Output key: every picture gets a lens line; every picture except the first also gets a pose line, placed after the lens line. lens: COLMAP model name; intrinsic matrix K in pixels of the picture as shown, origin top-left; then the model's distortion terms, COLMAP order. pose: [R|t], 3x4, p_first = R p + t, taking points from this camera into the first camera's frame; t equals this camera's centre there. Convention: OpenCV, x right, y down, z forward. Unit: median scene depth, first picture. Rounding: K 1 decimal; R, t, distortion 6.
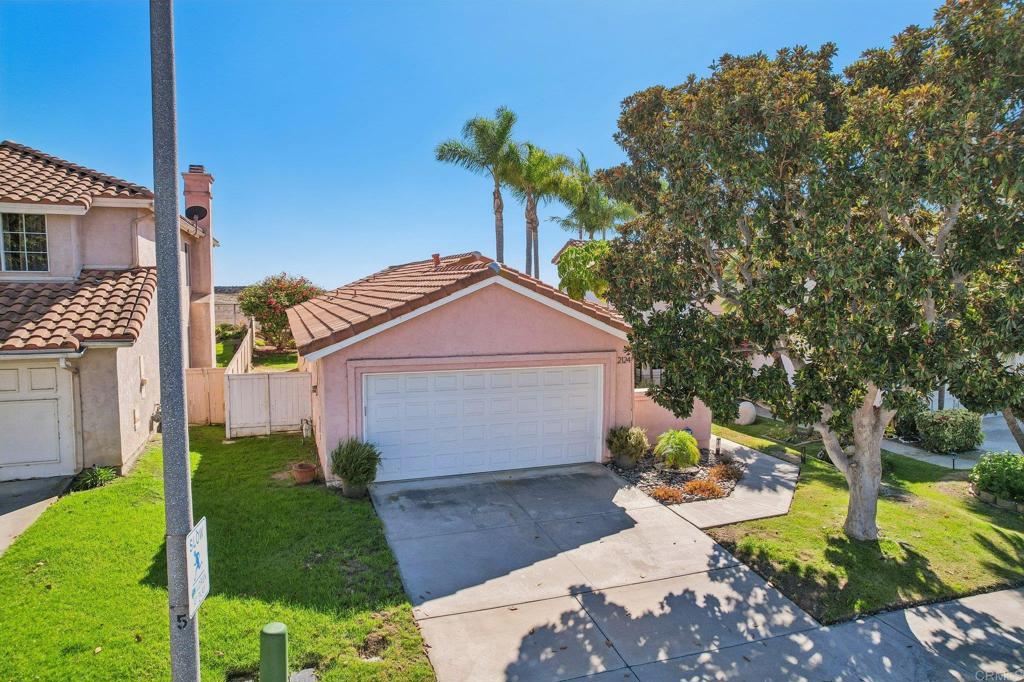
lens RADIAL K [[655.9, 0, 514.2], [0, 655.9, 343.8], [0, 0, 1]] dist [-0.072377, 0.064147]
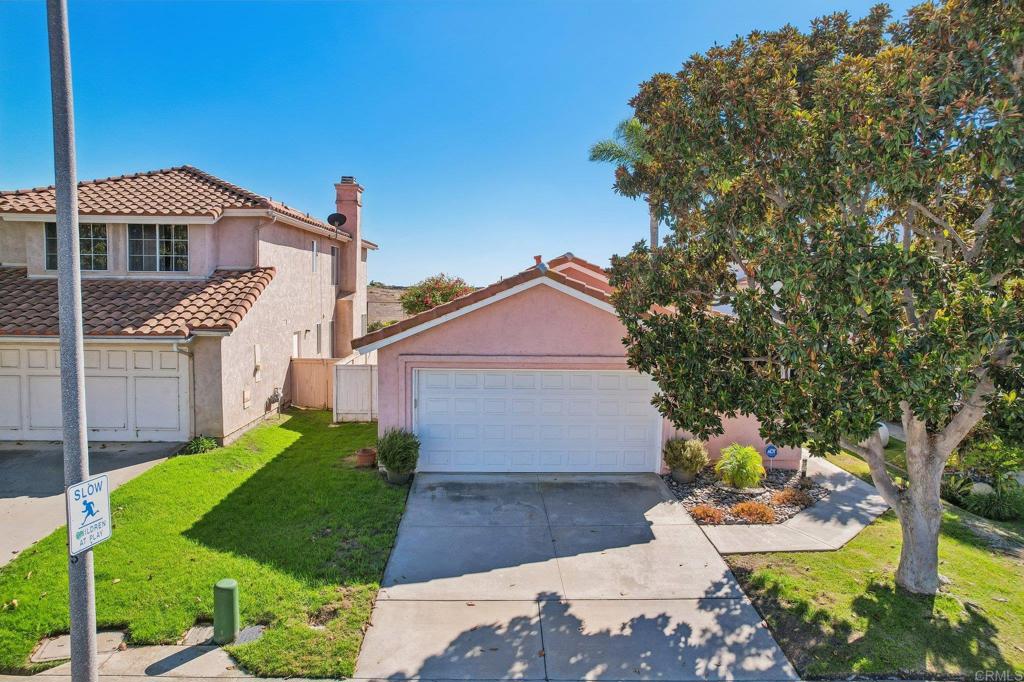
lens RADIAL K [[655.9, 0, 514.2], [0, 655.9, 343.8], [0, 0, 1]] dist [-0.072377, 0.064147]
pose [[0.952832, 0.034473, -0.301533, 0.264852], [-0.035753, 0.999360, 0.001277, -0.001189], [0.301384, 0.009564, 0.953455, 0.038248]]
